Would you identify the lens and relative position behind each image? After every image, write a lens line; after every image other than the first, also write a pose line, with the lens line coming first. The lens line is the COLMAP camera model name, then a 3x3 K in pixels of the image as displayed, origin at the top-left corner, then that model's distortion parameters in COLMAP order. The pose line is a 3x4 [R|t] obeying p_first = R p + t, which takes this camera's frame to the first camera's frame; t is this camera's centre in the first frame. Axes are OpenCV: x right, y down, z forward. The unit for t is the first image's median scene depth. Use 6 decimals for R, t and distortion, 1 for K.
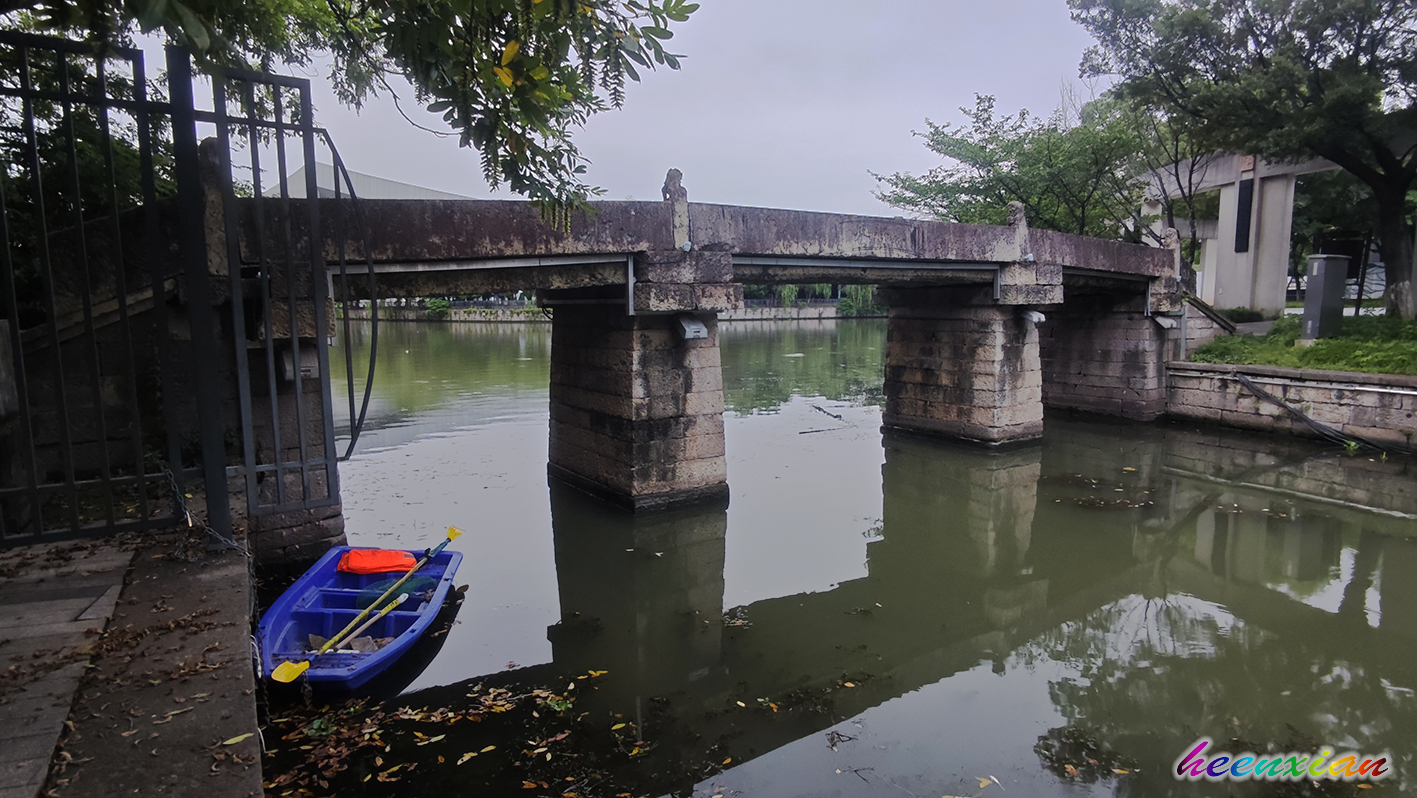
lens RADIAL K [[789.5, 0, 727.5], [0, 789.5, 395.9], [0, 0, 1]] dist [0.000883, 0.001145]
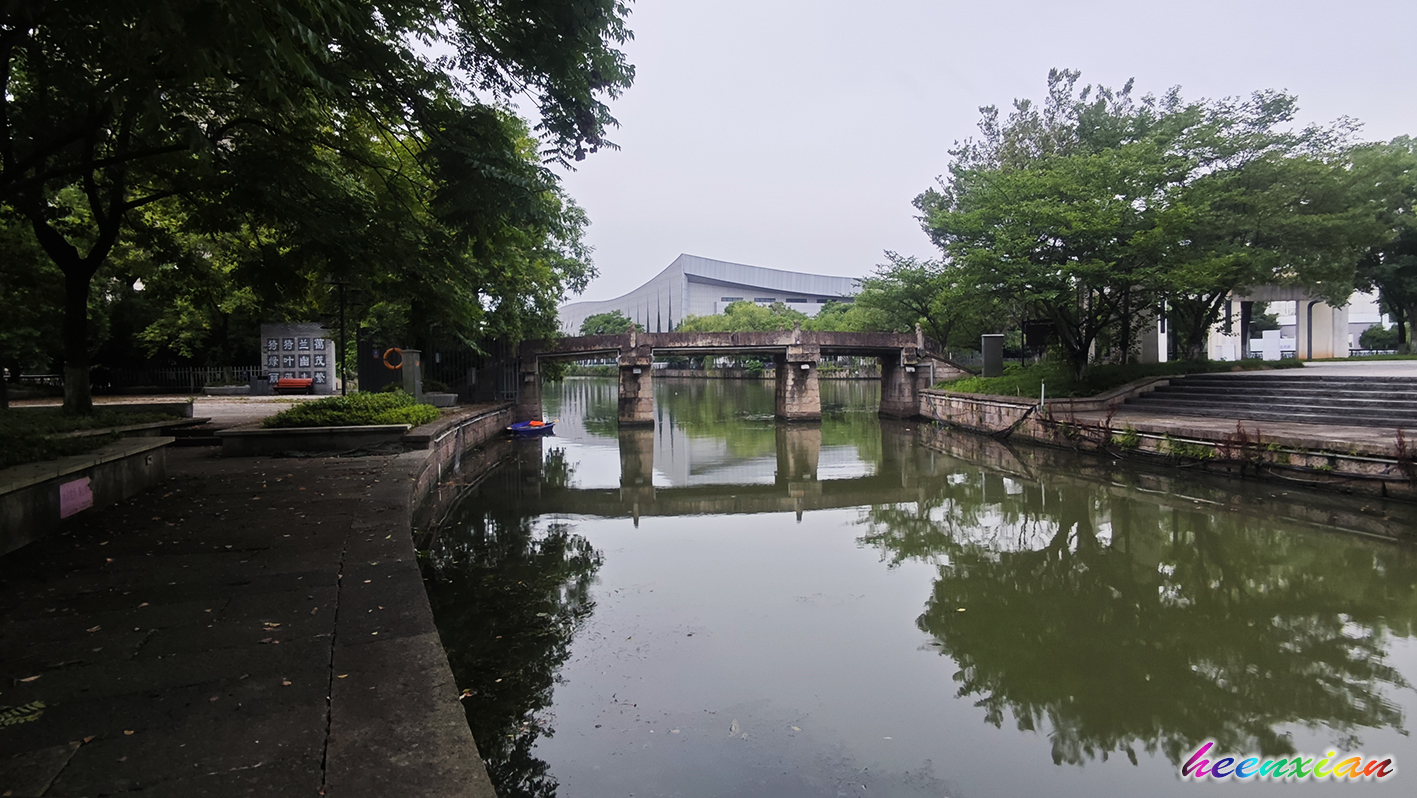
lens RADIAL K [[728.1, 0, 708.5], [0, 728.1, 399.0], [0, 0, 1]] dist [0.000454, 0.000005]
pose [[0.892470, 0.010567, -0.450984, 1.141499], [-0.041616, 0.997391, -0.058986, 0.143063], [0.449184, 0.071411, 0.890581, -1.119411]]
